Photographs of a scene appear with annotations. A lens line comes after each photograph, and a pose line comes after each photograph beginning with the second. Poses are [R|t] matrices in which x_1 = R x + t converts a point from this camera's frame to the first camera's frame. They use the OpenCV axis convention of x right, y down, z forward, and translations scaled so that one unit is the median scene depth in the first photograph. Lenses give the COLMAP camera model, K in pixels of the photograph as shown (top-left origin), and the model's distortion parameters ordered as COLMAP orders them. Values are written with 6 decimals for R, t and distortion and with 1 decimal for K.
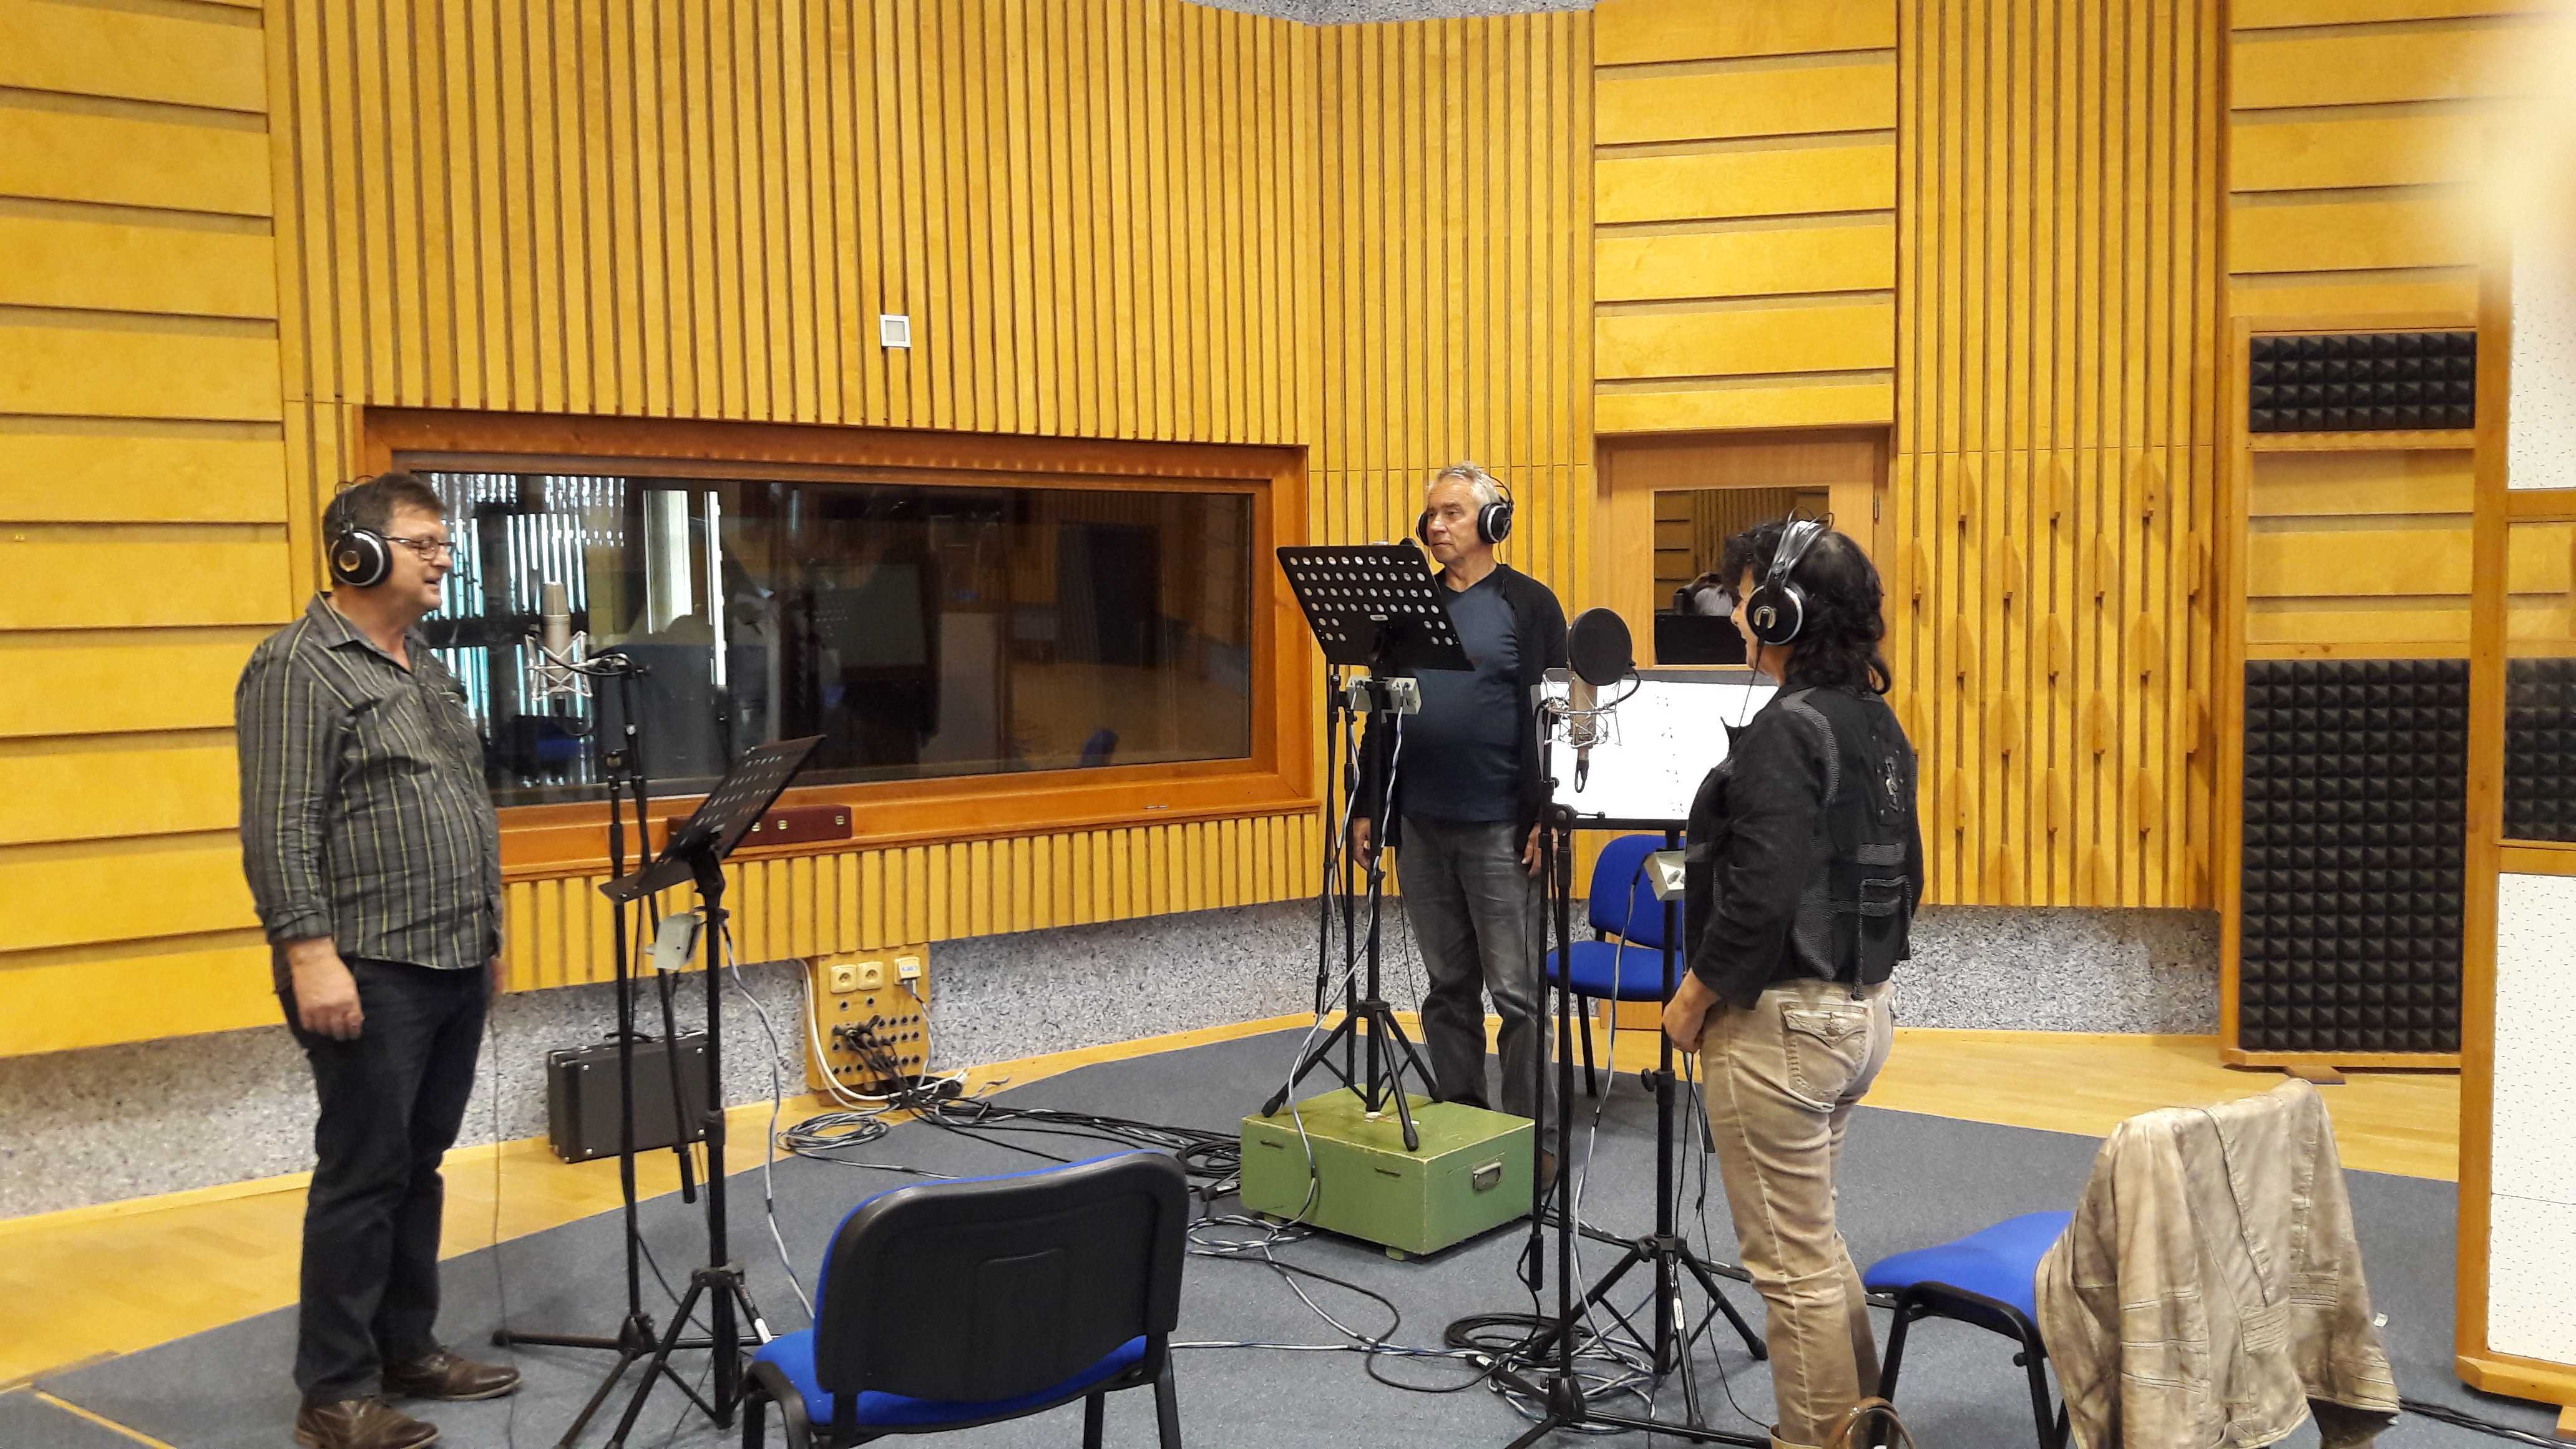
lens RADIAL K [[2140.0, 0, 1403.0], [0, 2140.0, 730.3], [0, 0, 1]] dist [0.138435, -0.245578]
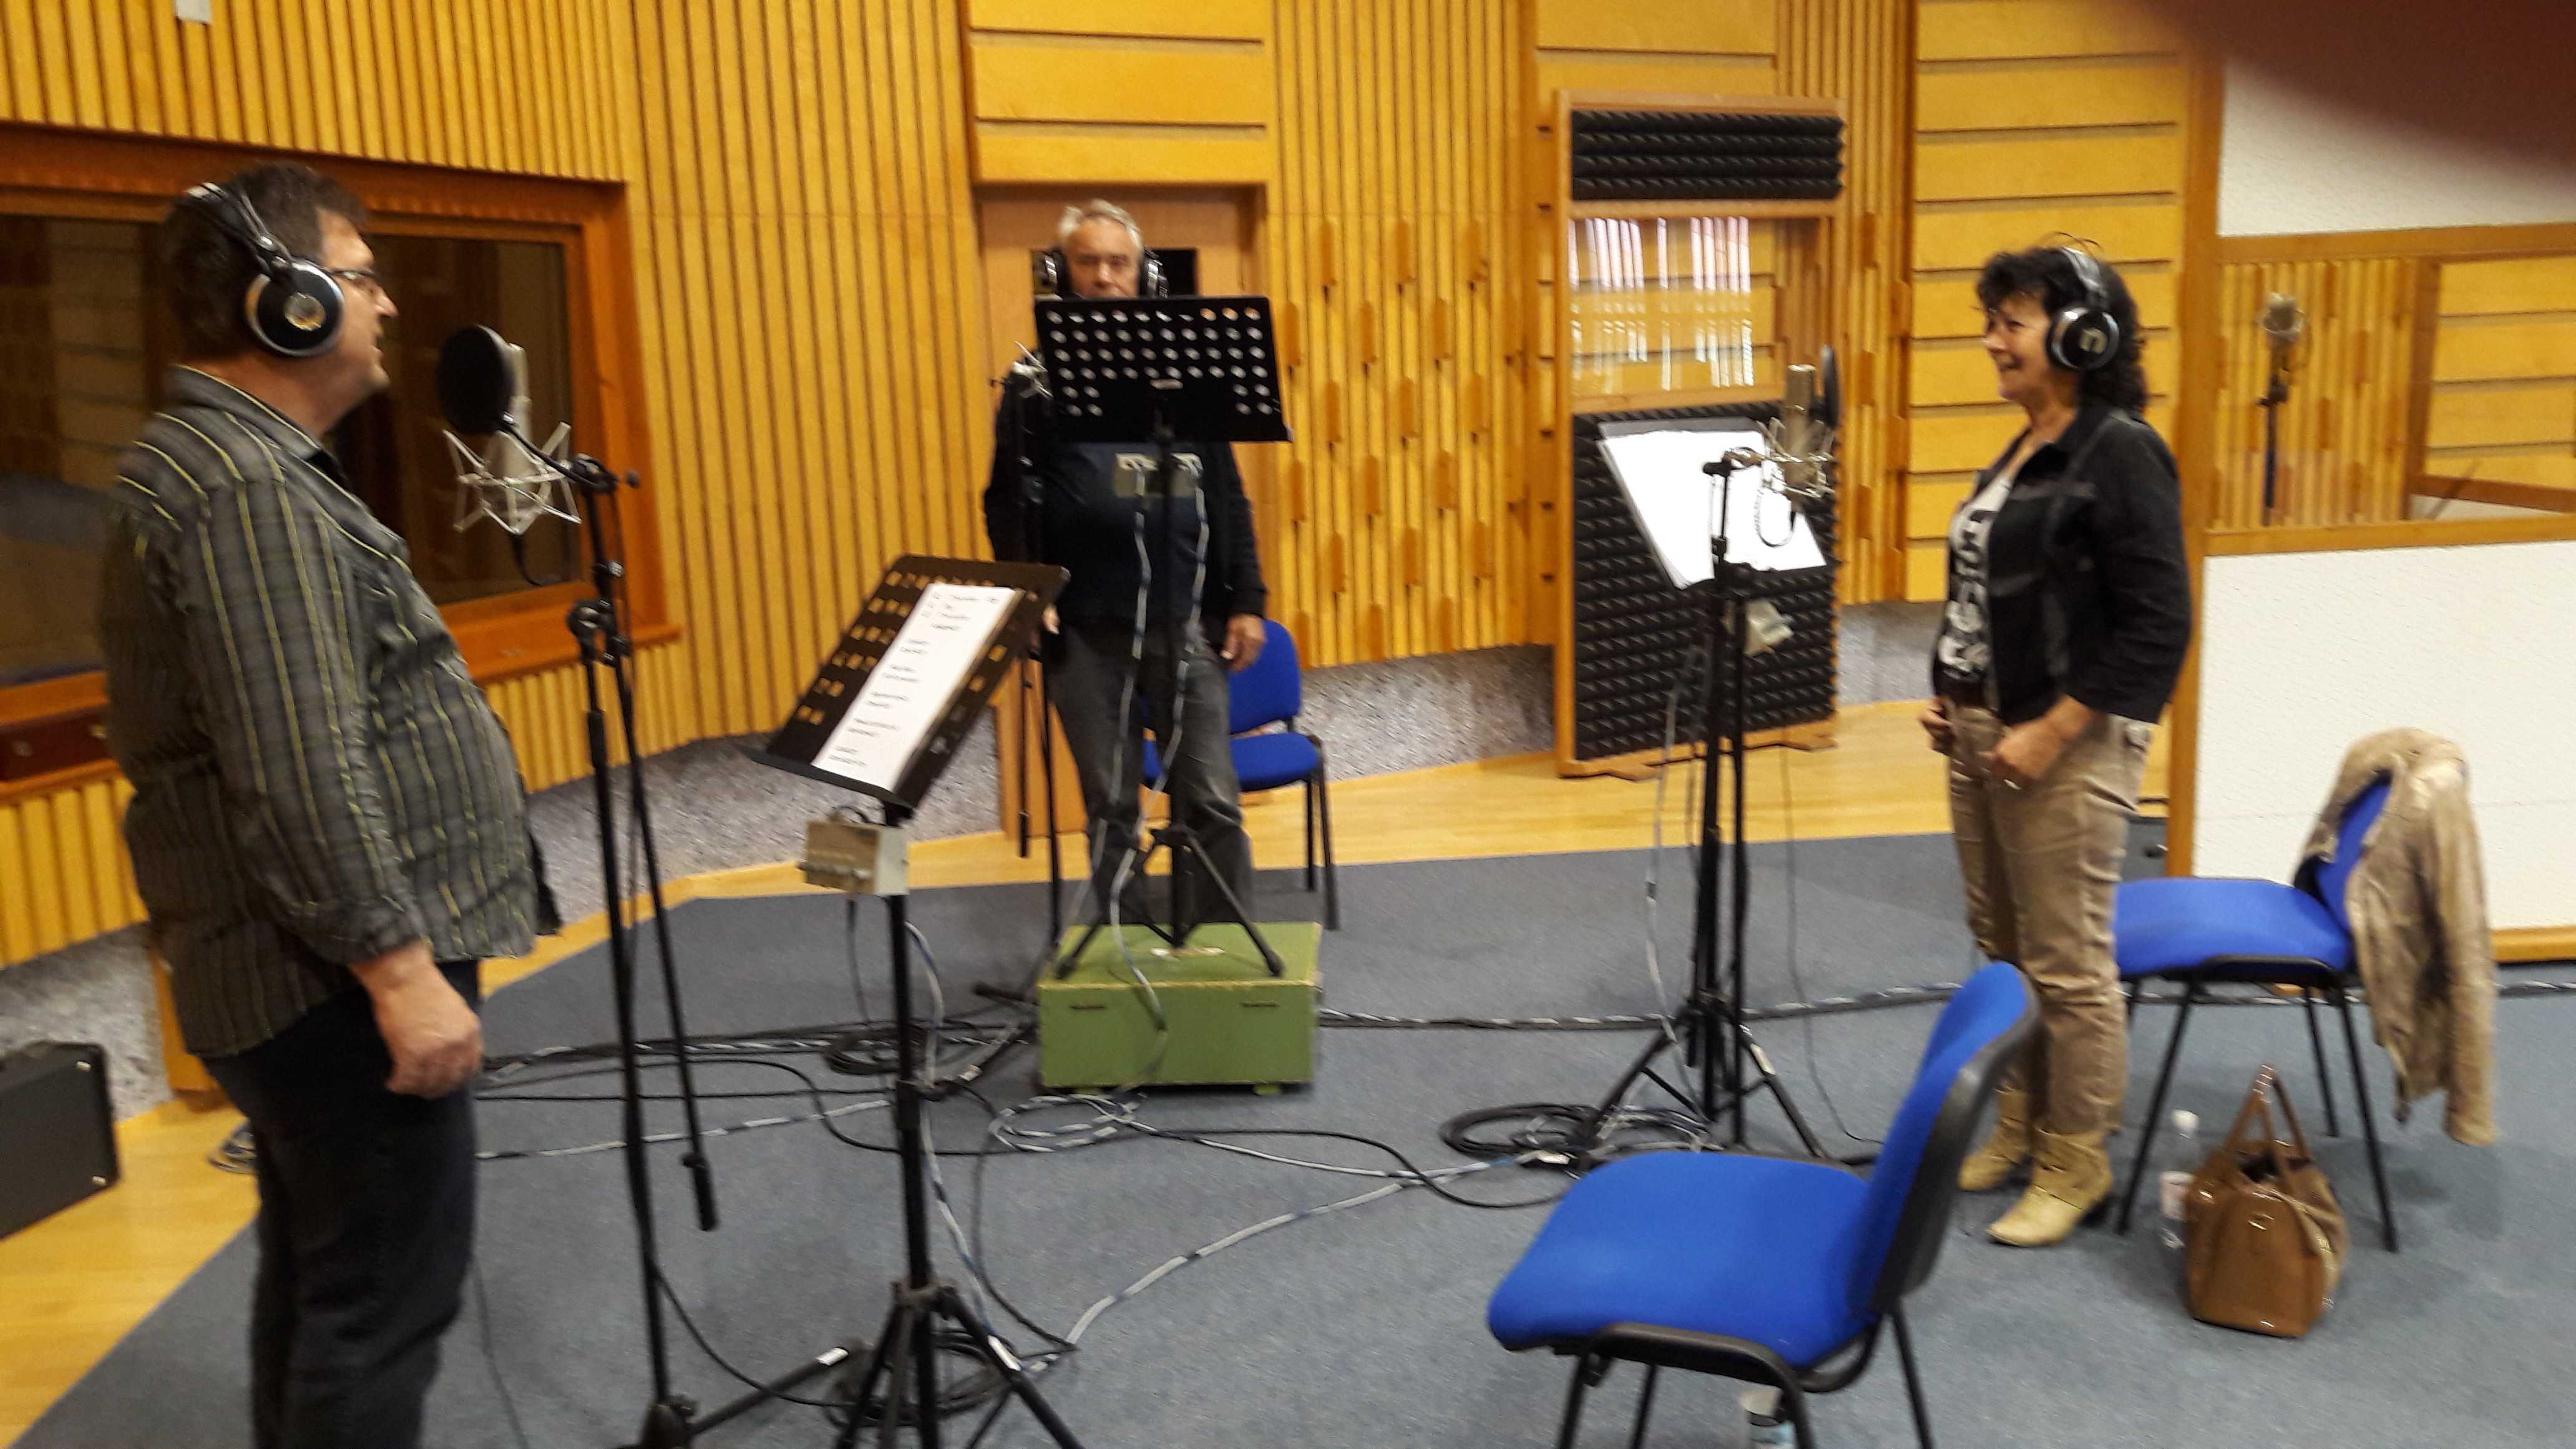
lens RADIAL K [[2100.0, 0, 1369.9], [0, 2100.0, 705.8], [0, 0, 1]] dist [0.127894, -0.231457]
pose [[0.781860, -0.121230, 0.611554, -0.353282], [0.067265, 0.991590, 0.110569, -0.009465], [-0.619814, -0.045314, 0.783439, 0.208261]]
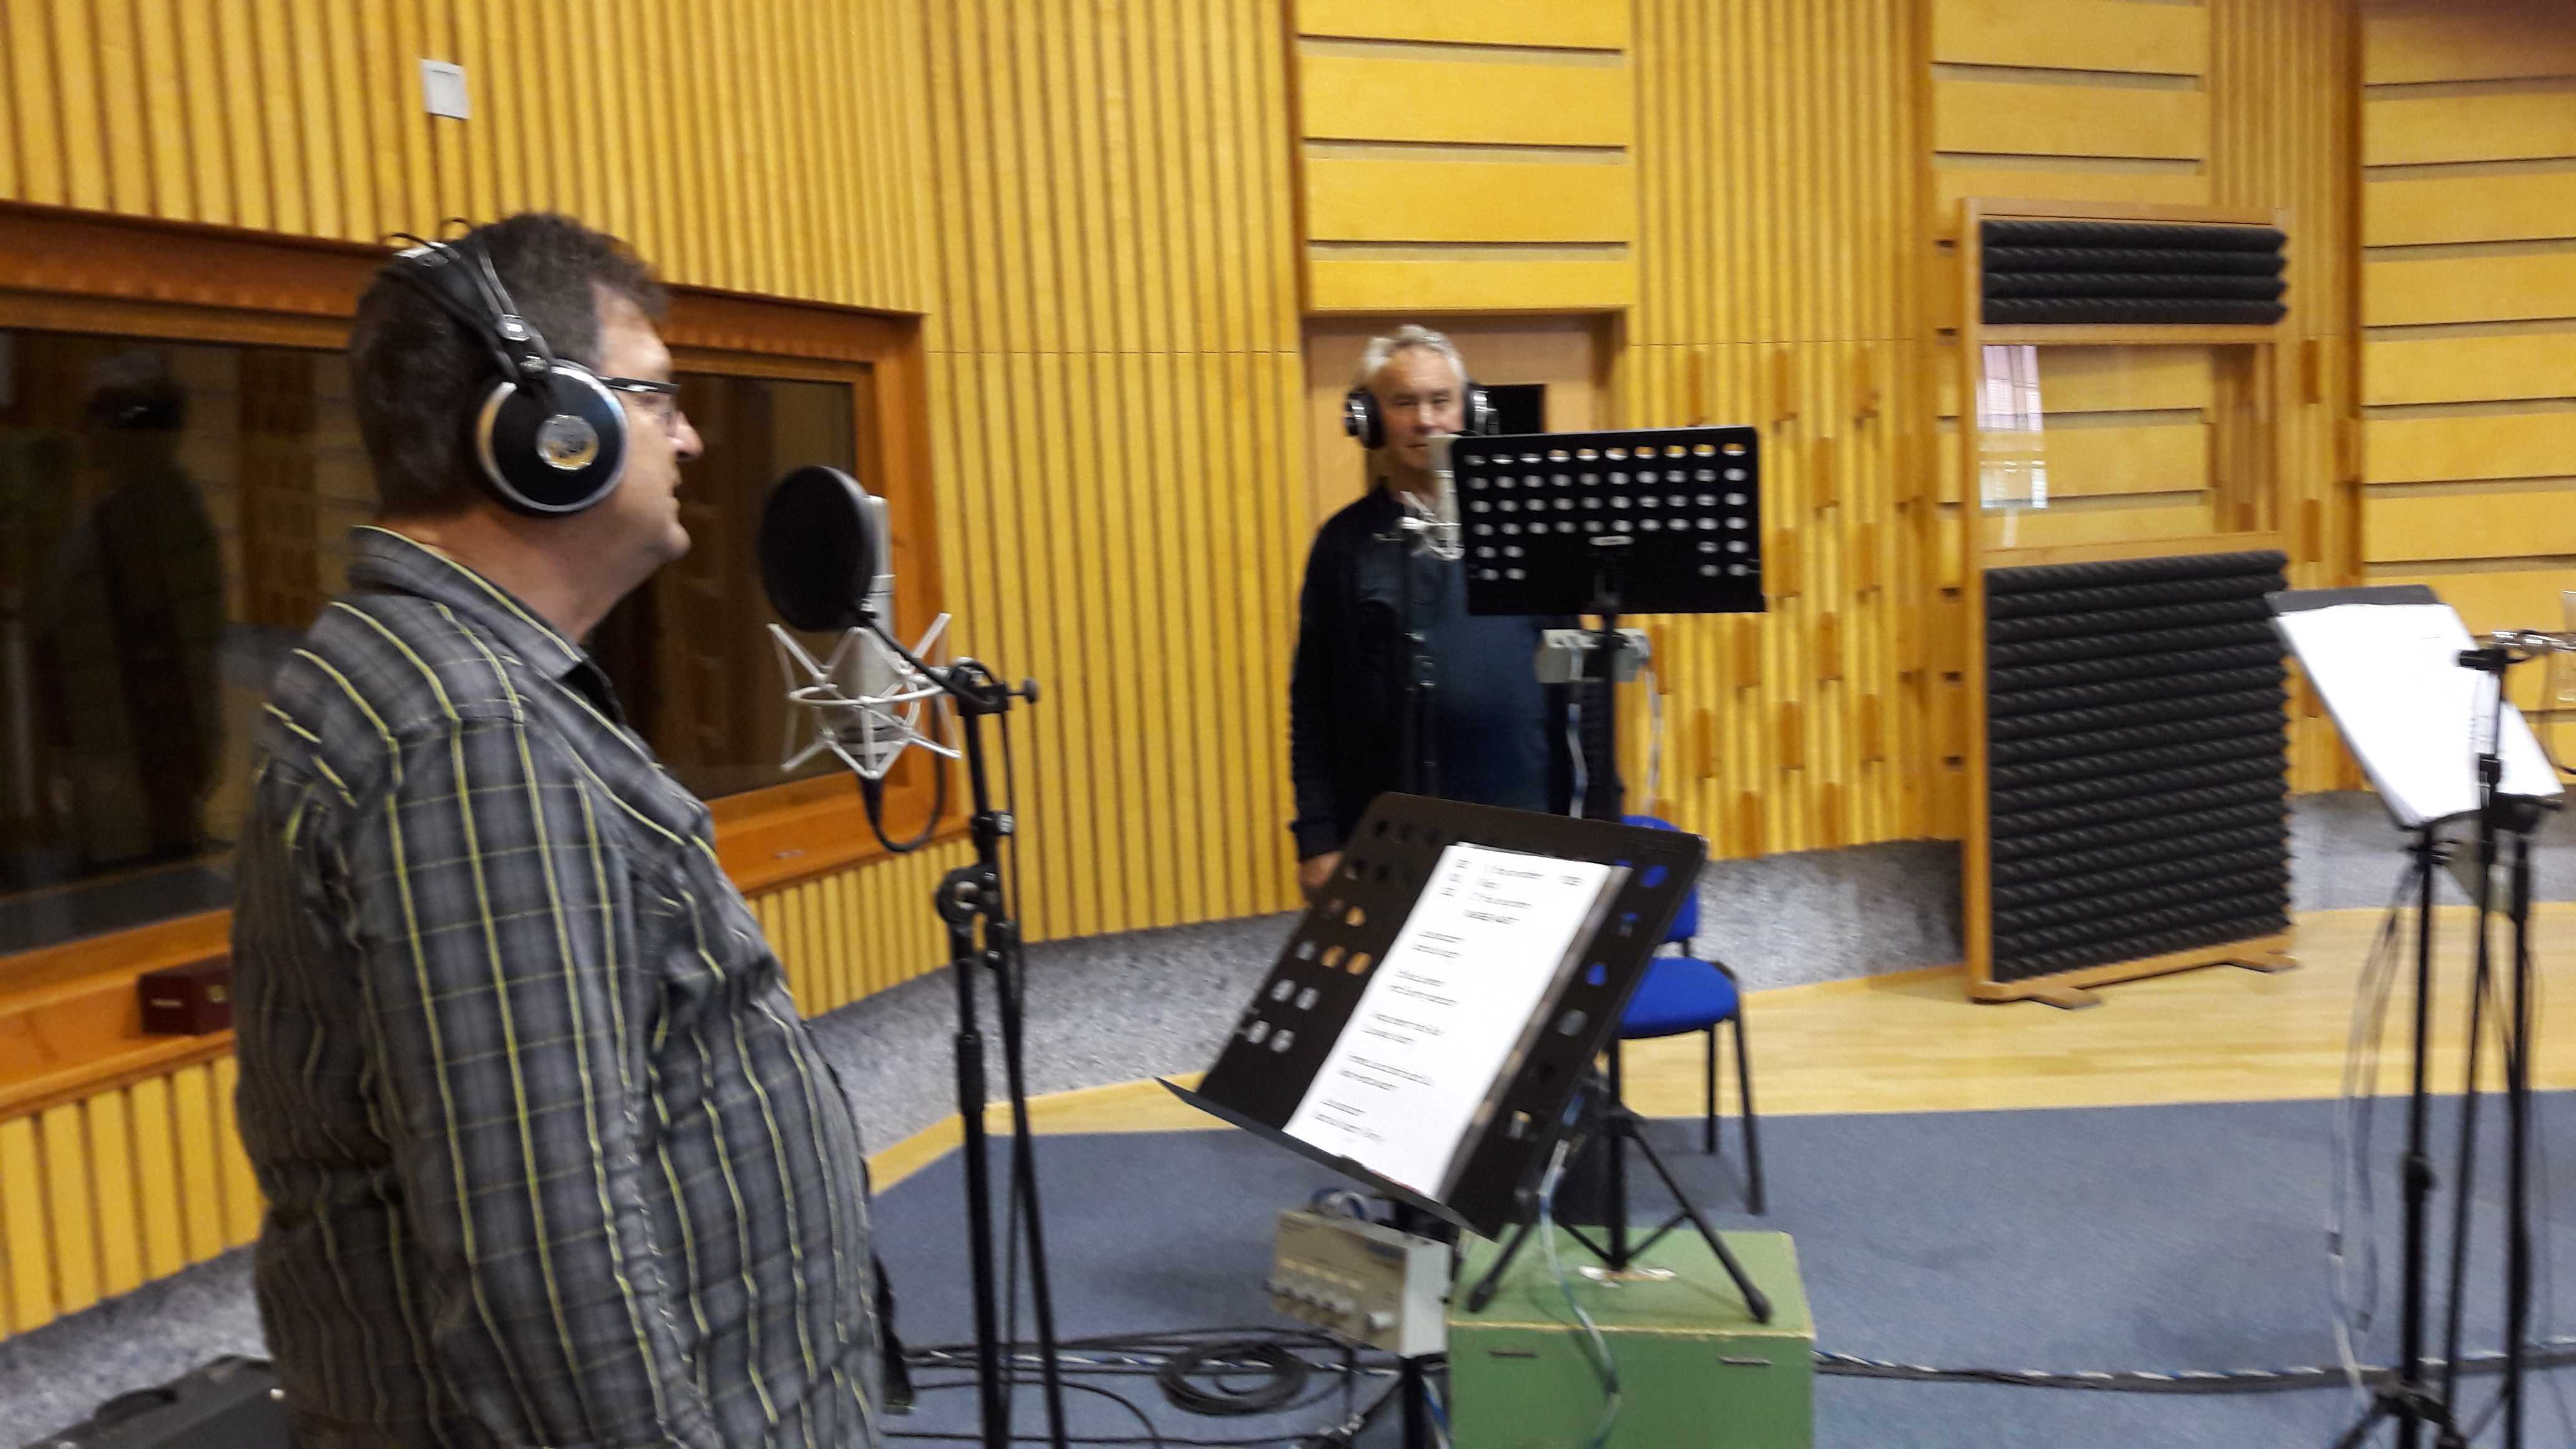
lens RADIAL K [[2109.2, 0, 1375.6], [0, 2109.2, 713.3], [0, 0, 1]] dist [0.146080, -0.320136]
pose [[0.838437, -0.076524, 0.539599, -0.321176], [0.067094, 0.997055, 0.037147, -0.020825], [-0.540853, 0.005058, 0.841102, 0.355345]]
